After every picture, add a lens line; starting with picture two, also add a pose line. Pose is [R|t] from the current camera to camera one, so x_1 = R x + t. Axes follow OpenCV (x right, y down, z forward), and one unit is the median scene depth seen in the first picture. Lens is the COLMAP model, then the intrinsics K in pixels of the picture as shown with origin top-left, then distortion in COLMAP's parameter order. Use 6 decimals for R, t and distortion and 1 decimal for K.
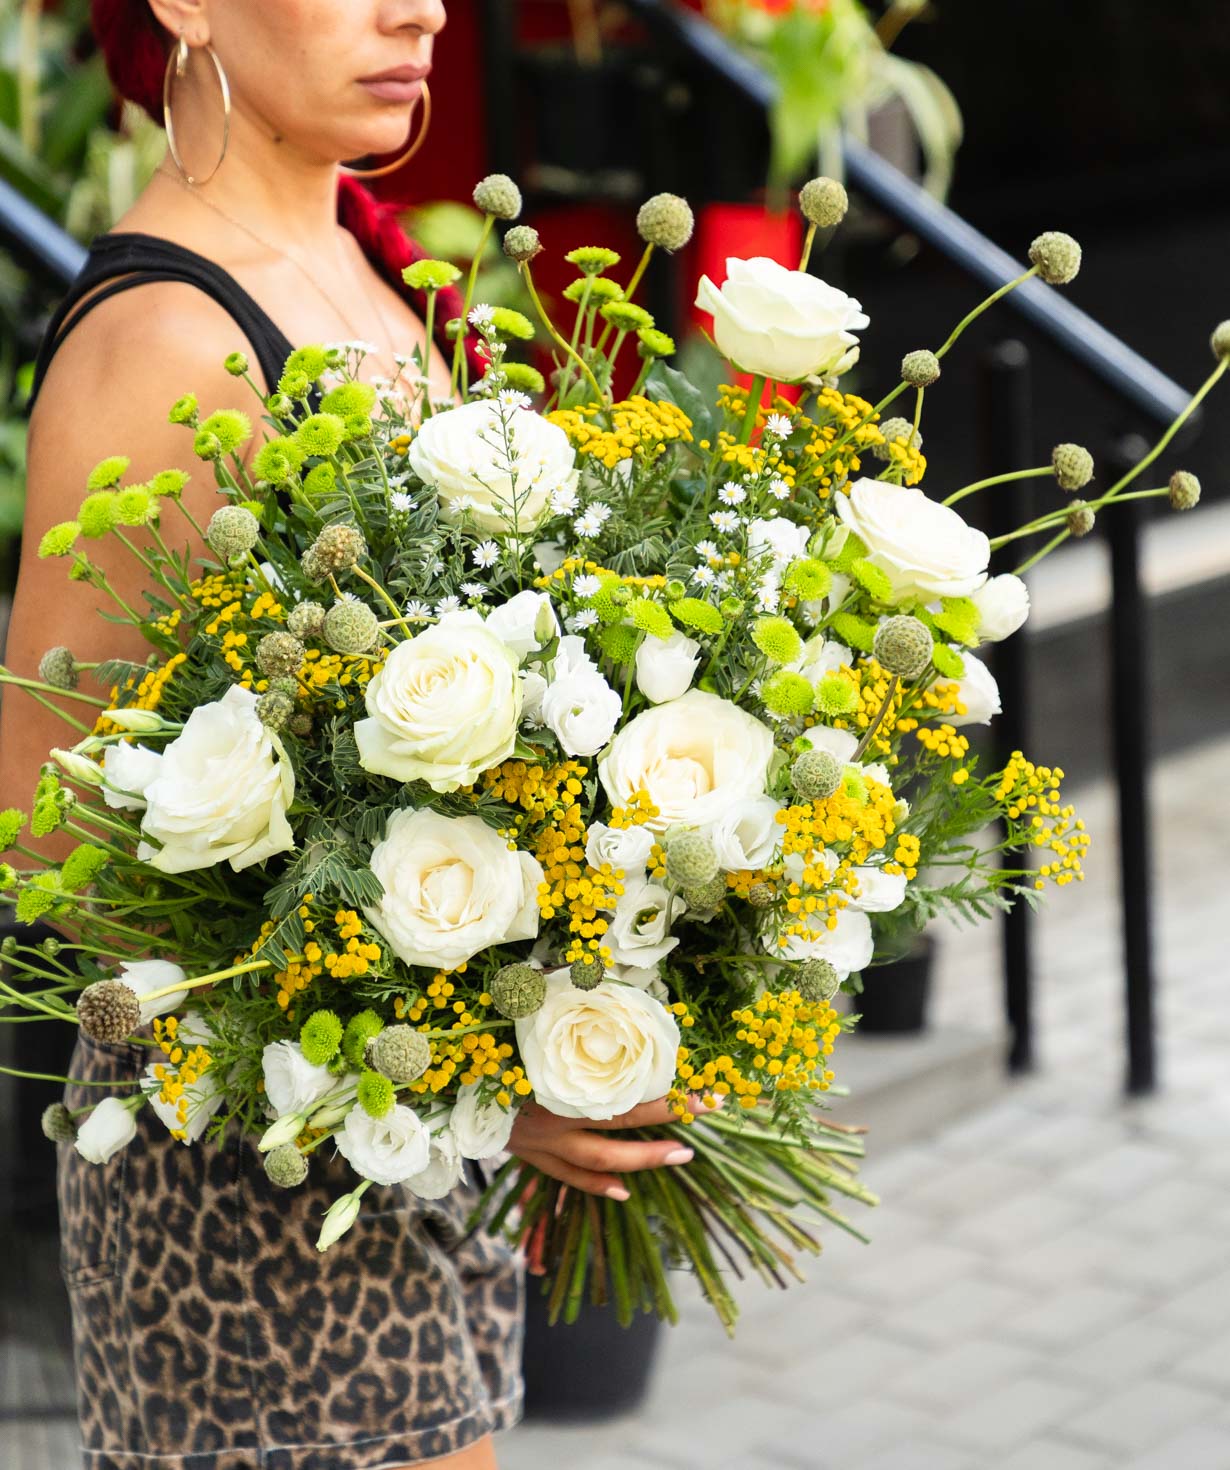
lens RADIAL K [[4800.2, 0, 602.2], [0, 4800.2, 738.8], [0, 0, 1]] dist [0.025692, 0.000000]
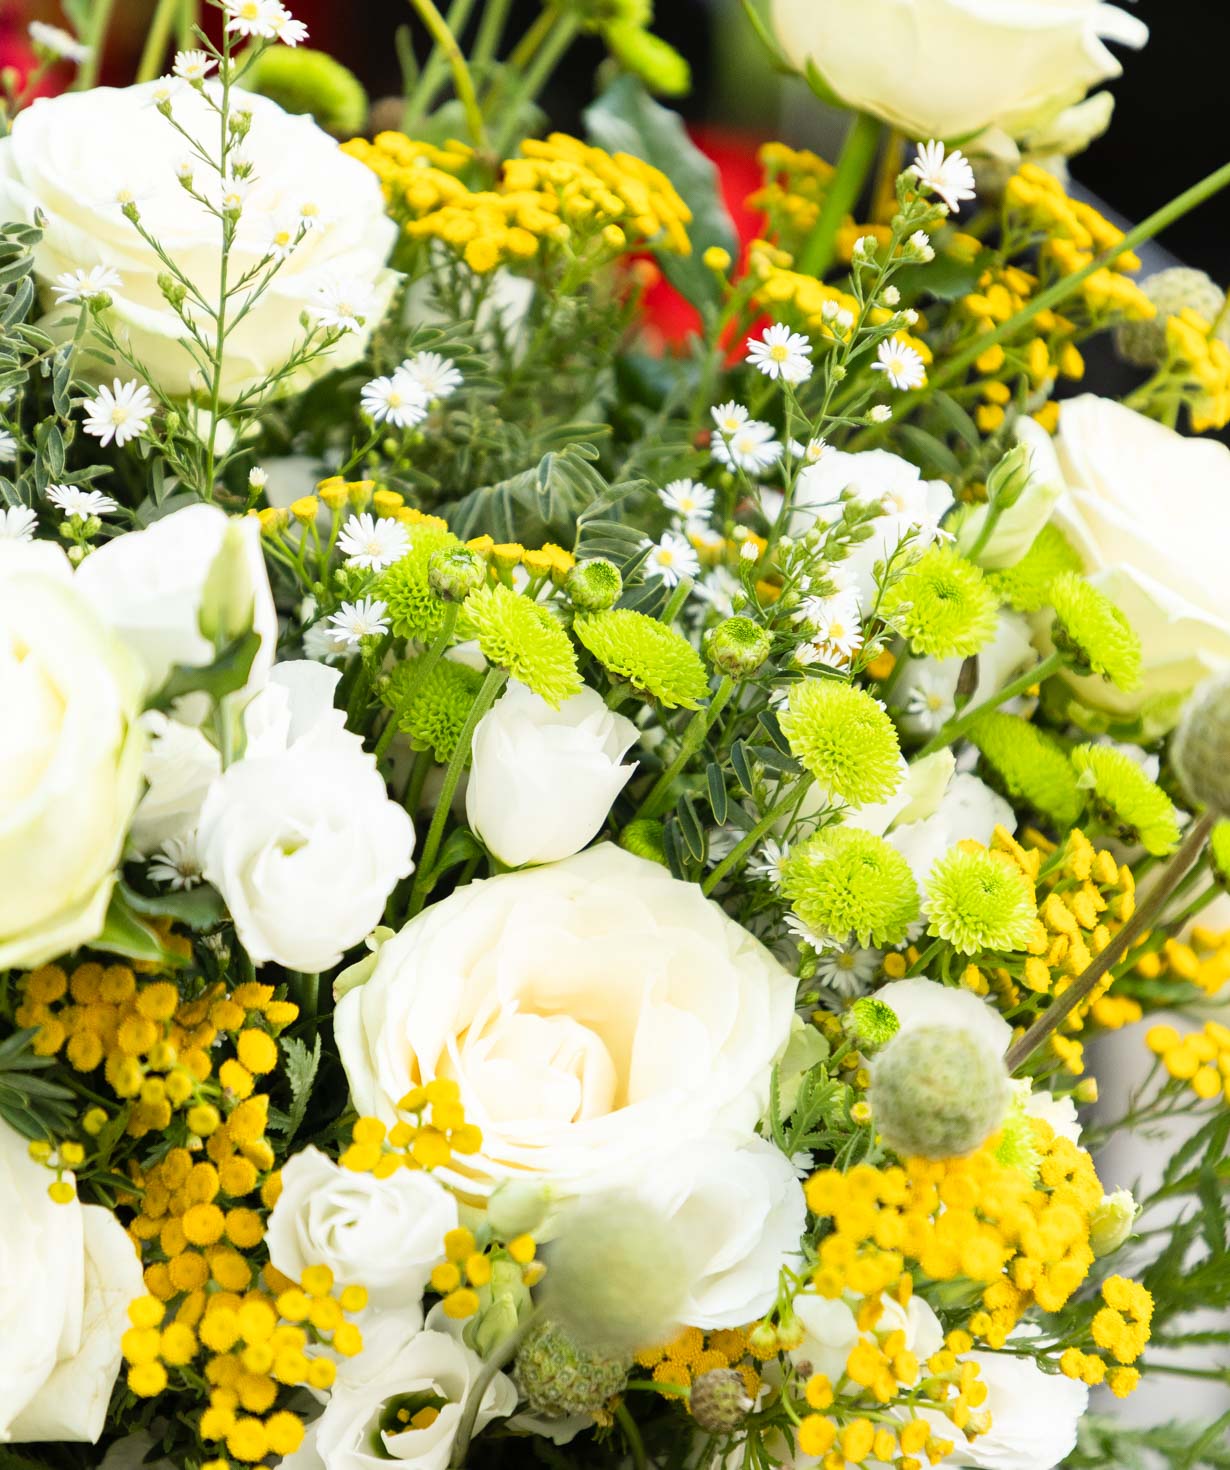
lens RADIAL K [[5326.1, 0, 615.3], [0, 5326.1, 733.3], [0, 0, 1]] dist [0.076277, 0.000000]
pose [[0.990678, 0.135162, 0.017008, 0.011108], [-0.133797, 0.988867, -0.065111, 0.008740], [-0.025619, 0.062228, 0.997733, 0.570633]]
